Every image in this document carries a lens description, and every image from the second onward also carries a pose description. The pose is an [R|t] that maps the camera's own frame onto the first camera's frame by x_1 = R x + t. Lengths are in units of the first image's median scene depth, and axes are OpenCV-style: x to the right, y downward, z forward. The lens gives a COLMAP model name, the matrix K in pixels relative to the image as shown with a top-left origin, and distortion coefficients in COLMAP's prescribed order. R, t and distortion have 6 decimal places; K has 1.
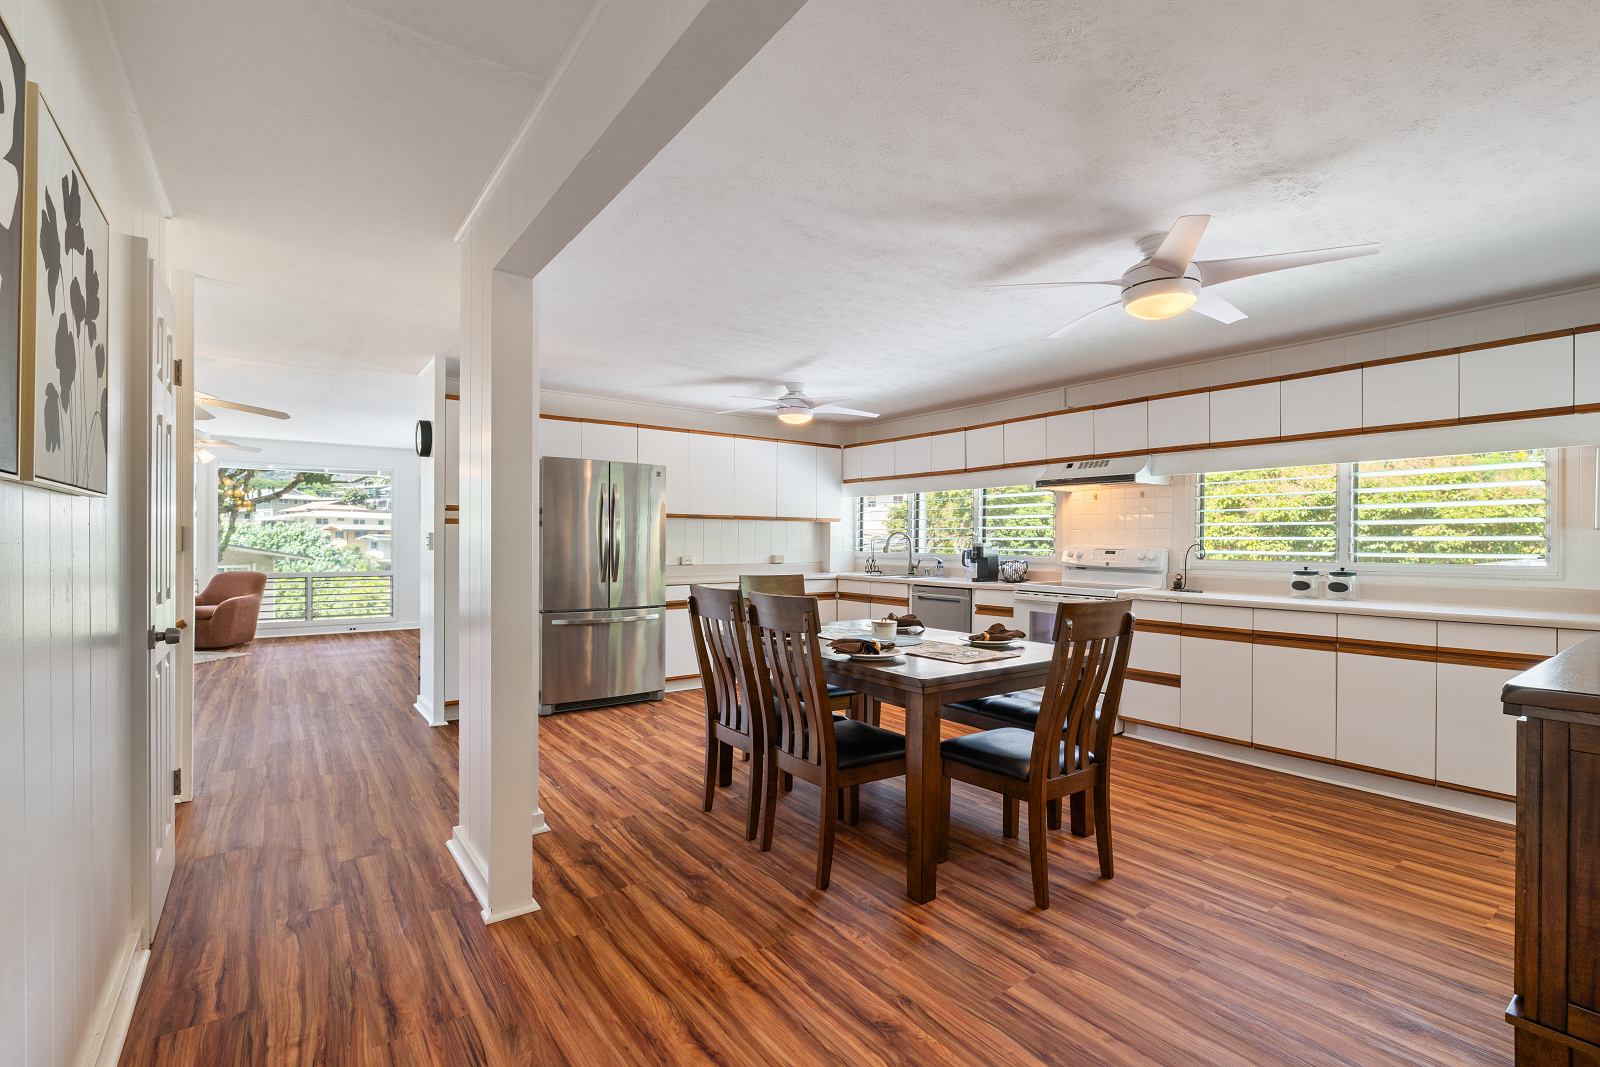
lens RADIAL K [[712.4, 0, 801.6], [0, 712.4, 539.4], [0, 0, 1]] dist [-0.003631, -0.000457]
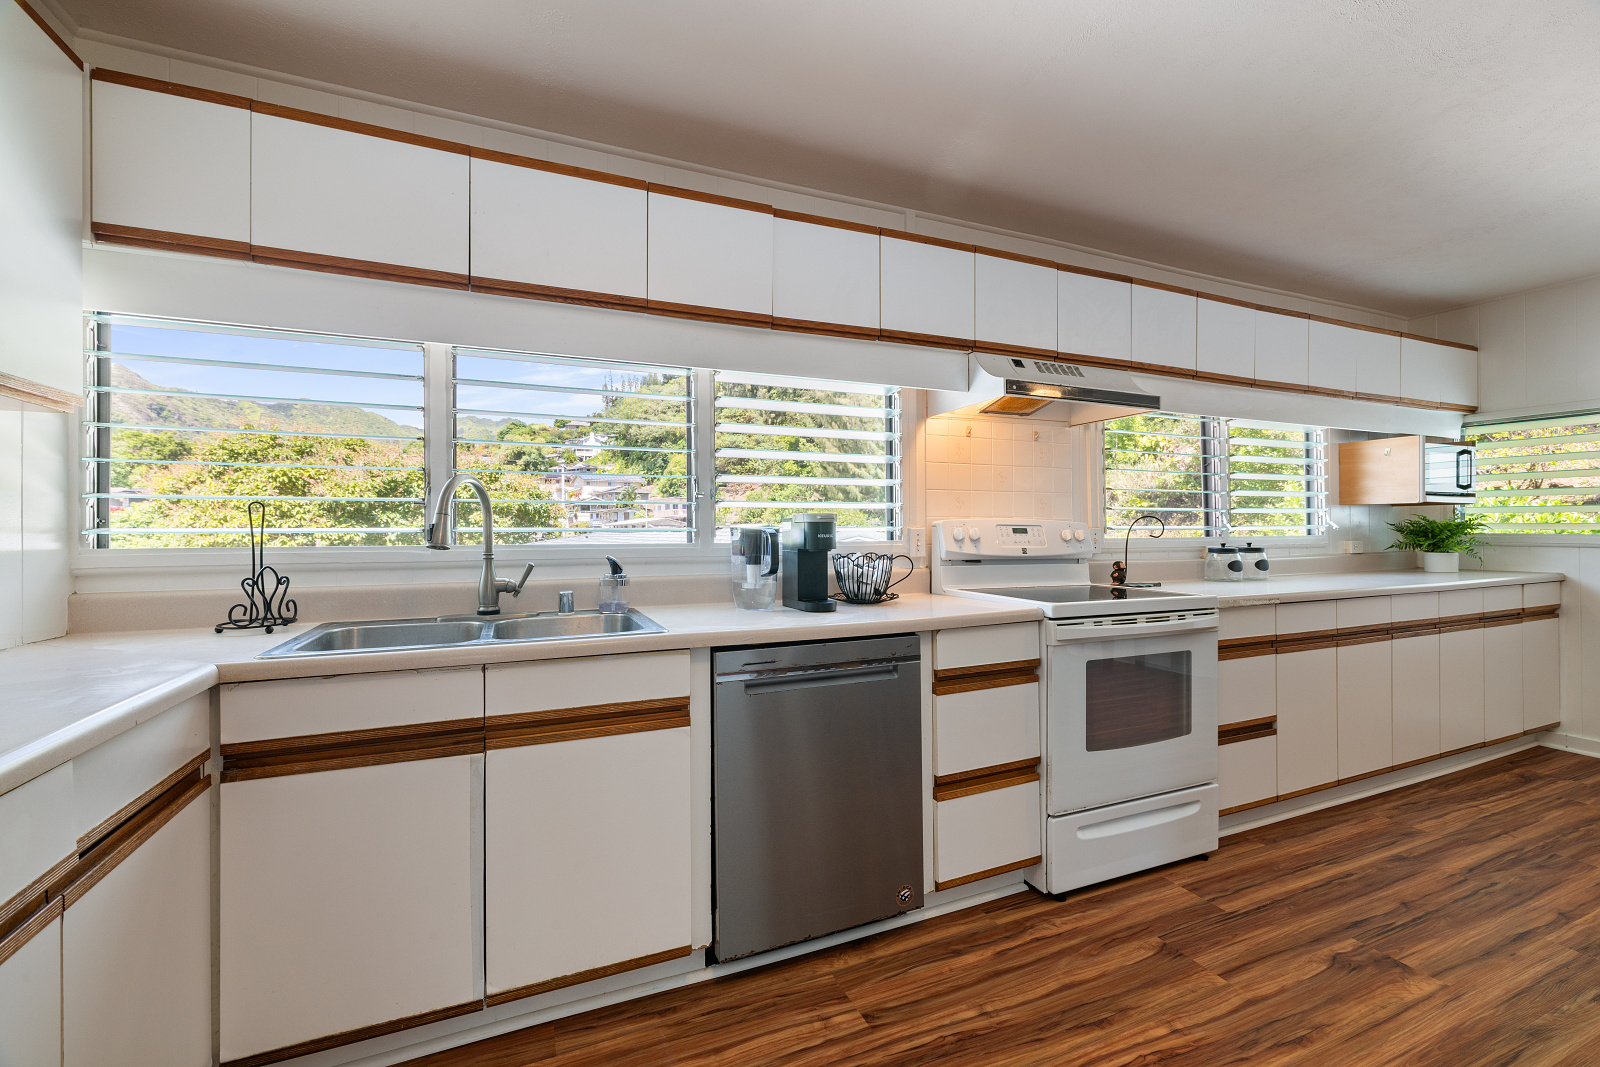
lens RADIAL K [[680.4, 0, 804.0], [0, 680.4, 532.1], [0, 0, 1]] dist [-0.002216, -0.000022]
pose [[0.220536, -0.008293, 0.975343, -0.136173], [0.001440, 0.999966, 0.008176, 0.014564], [-0.975378, -0.000399, 0.220541, 1.048426]]
